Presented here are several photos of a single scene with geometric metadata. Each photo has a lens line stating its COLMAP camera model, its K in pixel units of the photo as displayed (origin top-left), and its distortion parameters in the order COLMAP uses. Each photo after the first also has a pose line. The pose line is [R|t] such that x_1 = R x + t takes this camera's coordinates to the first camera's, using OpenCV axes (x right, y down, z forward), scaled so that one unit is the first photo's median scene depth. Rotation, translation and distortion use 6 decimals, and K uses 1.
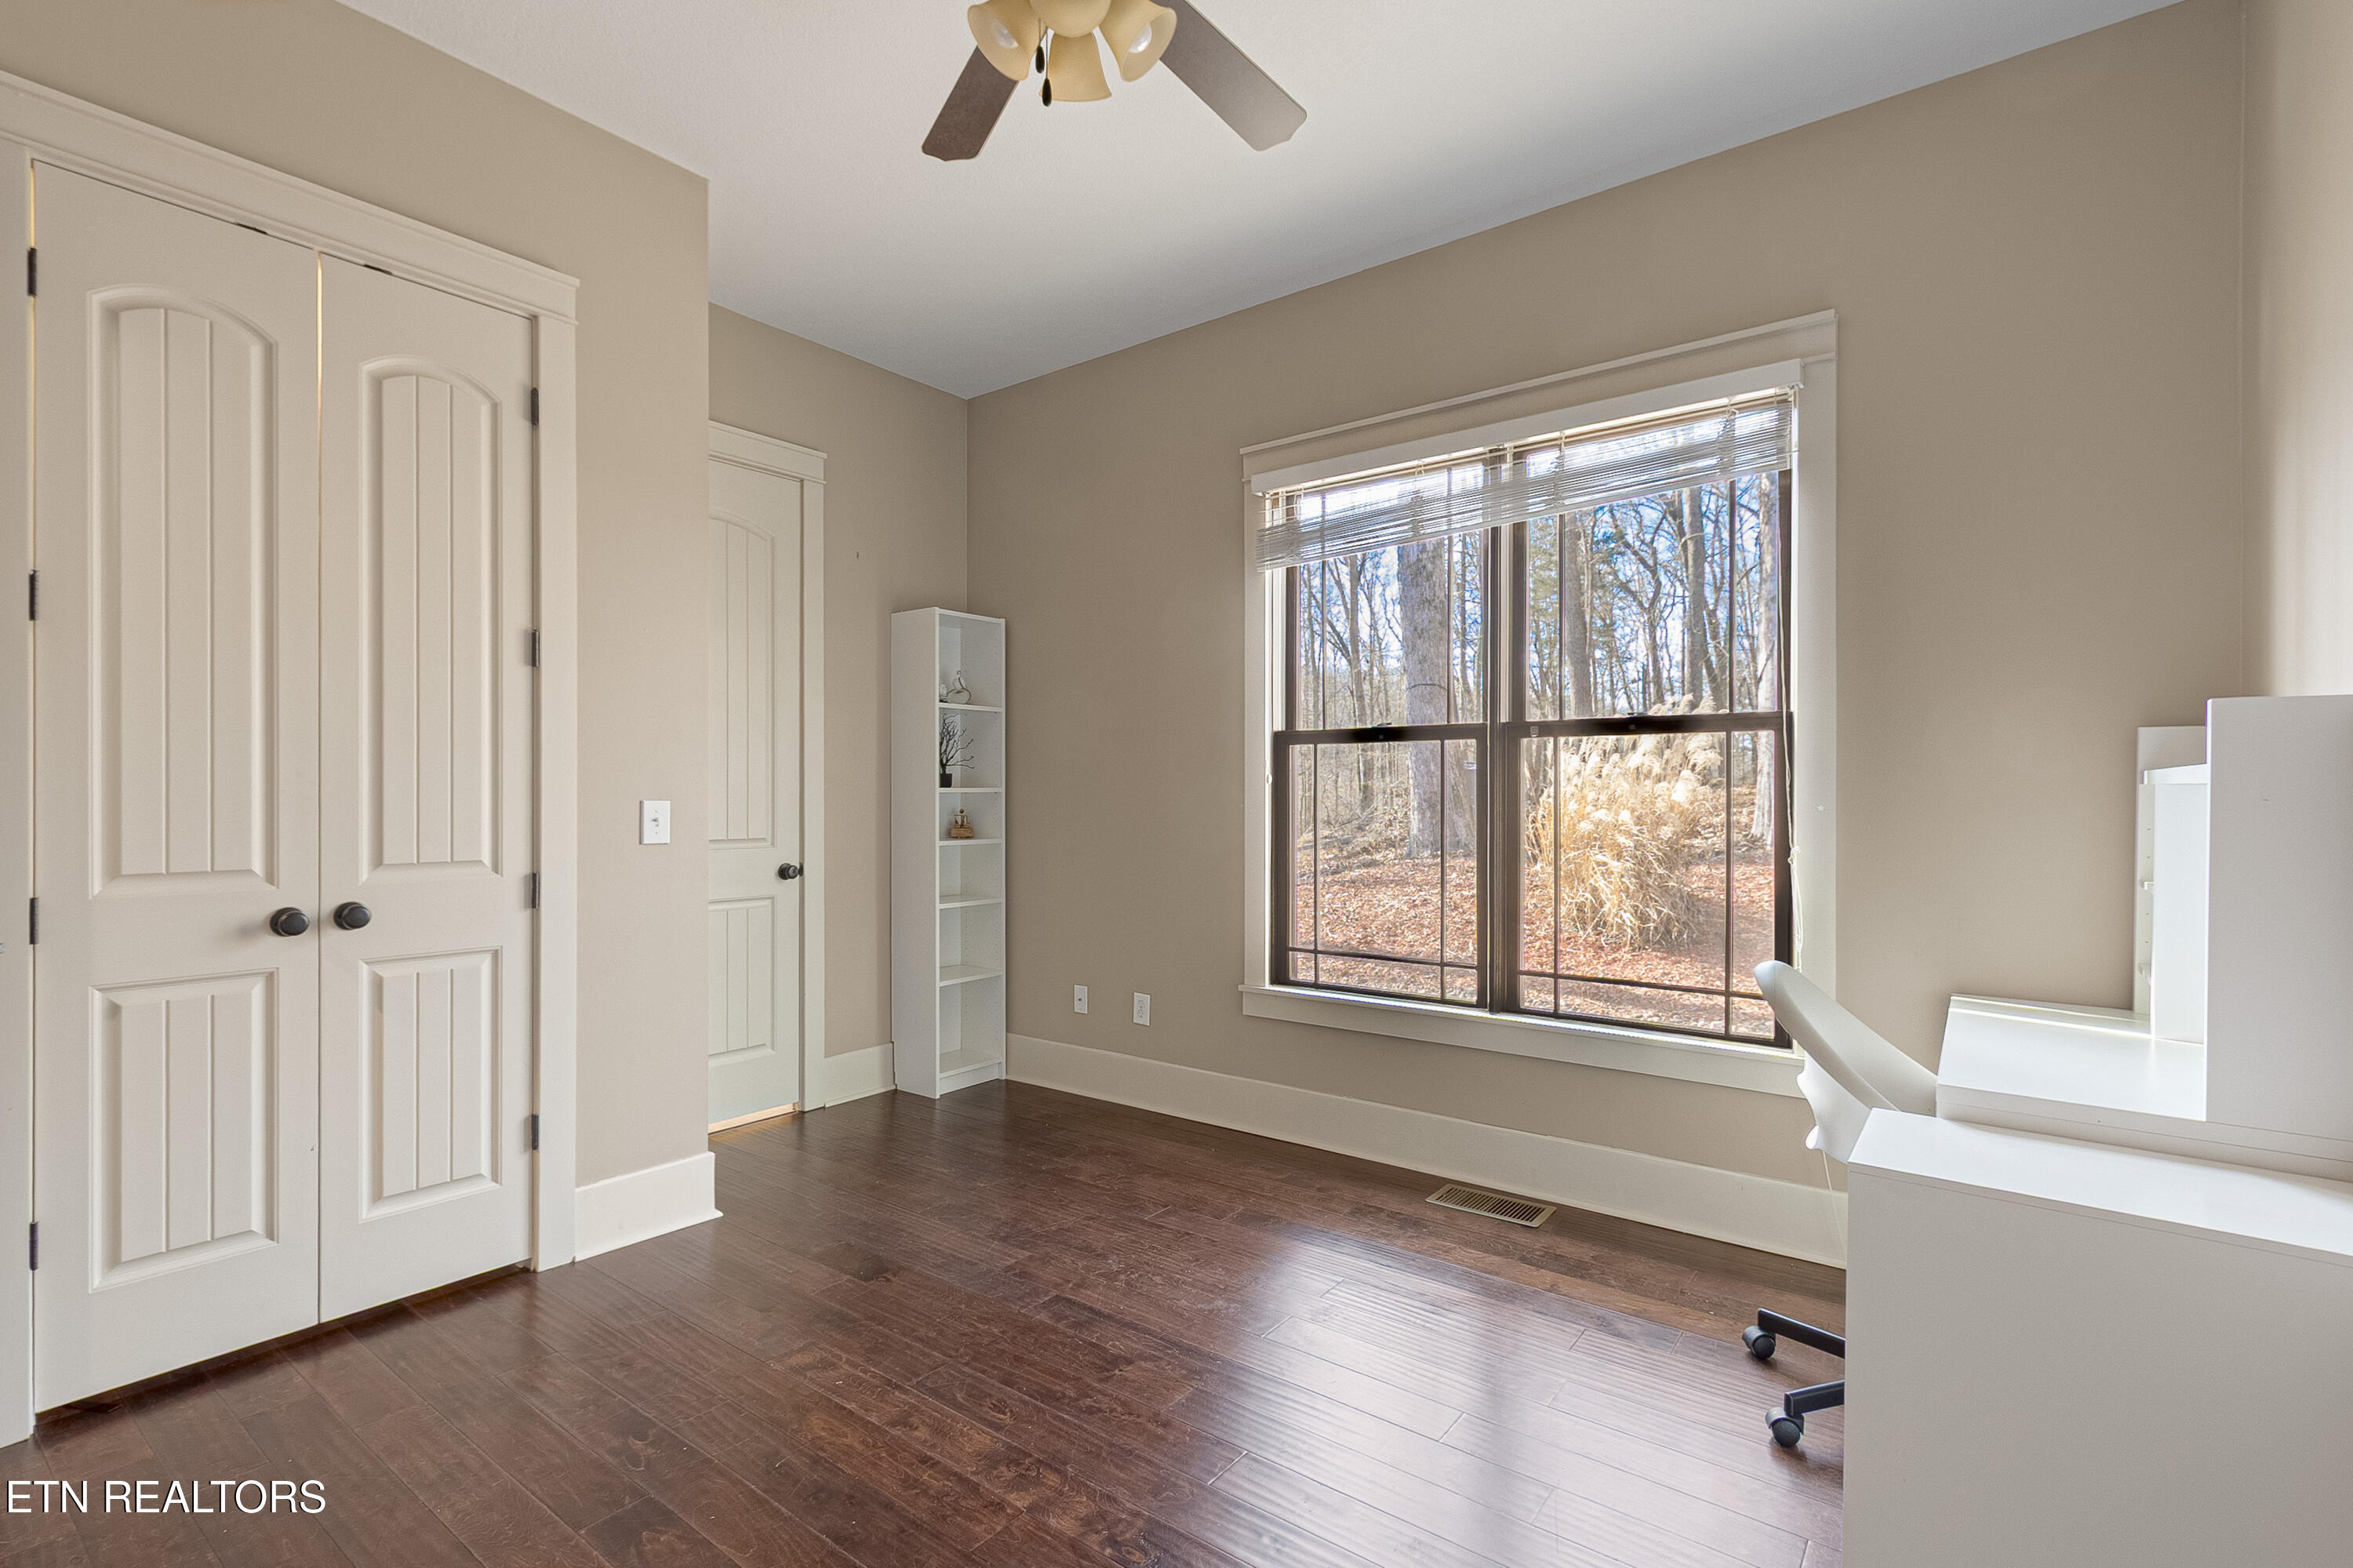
lens RADIAL K [[1084.7, 0, 1174.8], [0, 1084.7, 790.5], [0, 0, 1]] dist [0.002777, -0.000834]
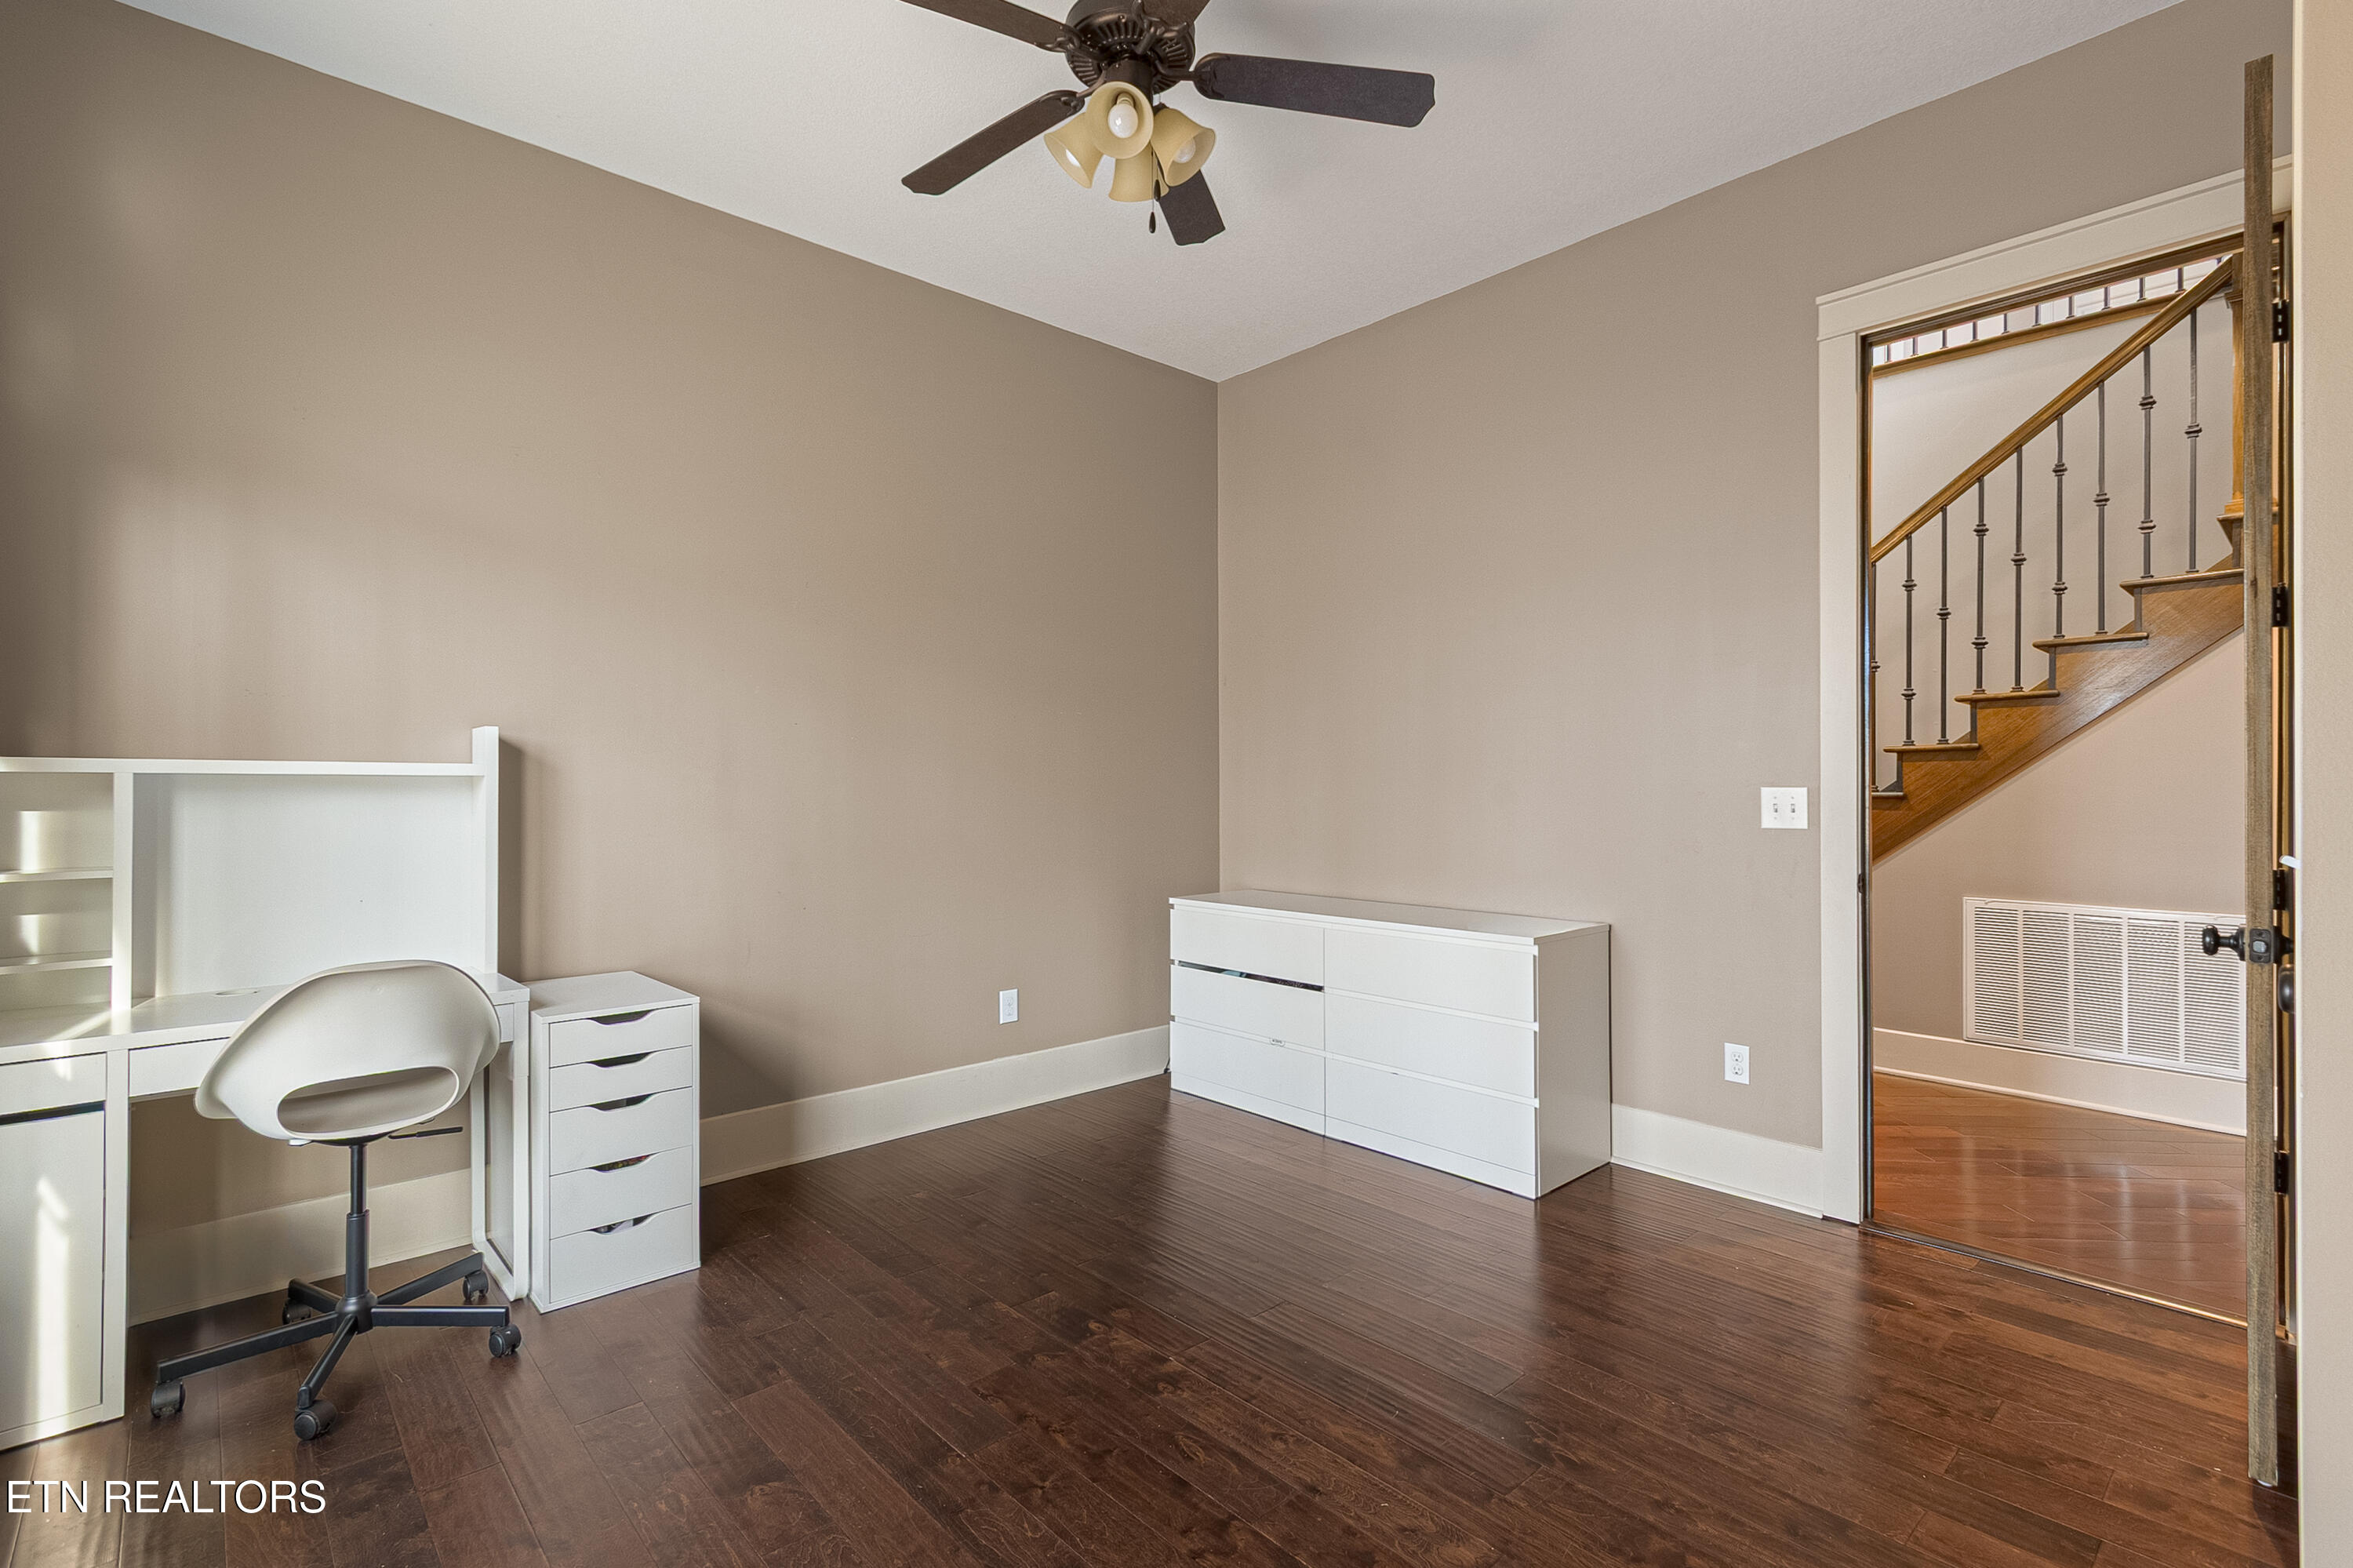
lens RADIAL K [[1084.7, 0, 1175.2], [0, 1084.7, 783.8], [0, 0, 1]] dist [0.002777, -0.000834]
pose [[-0.984870, -0.000495, 0.173296, -0.307946], [-0.000751, 0.999999, -0.001409, 0.010048], [-0.173296, -0.001518, -0.984869, 1.907191]]
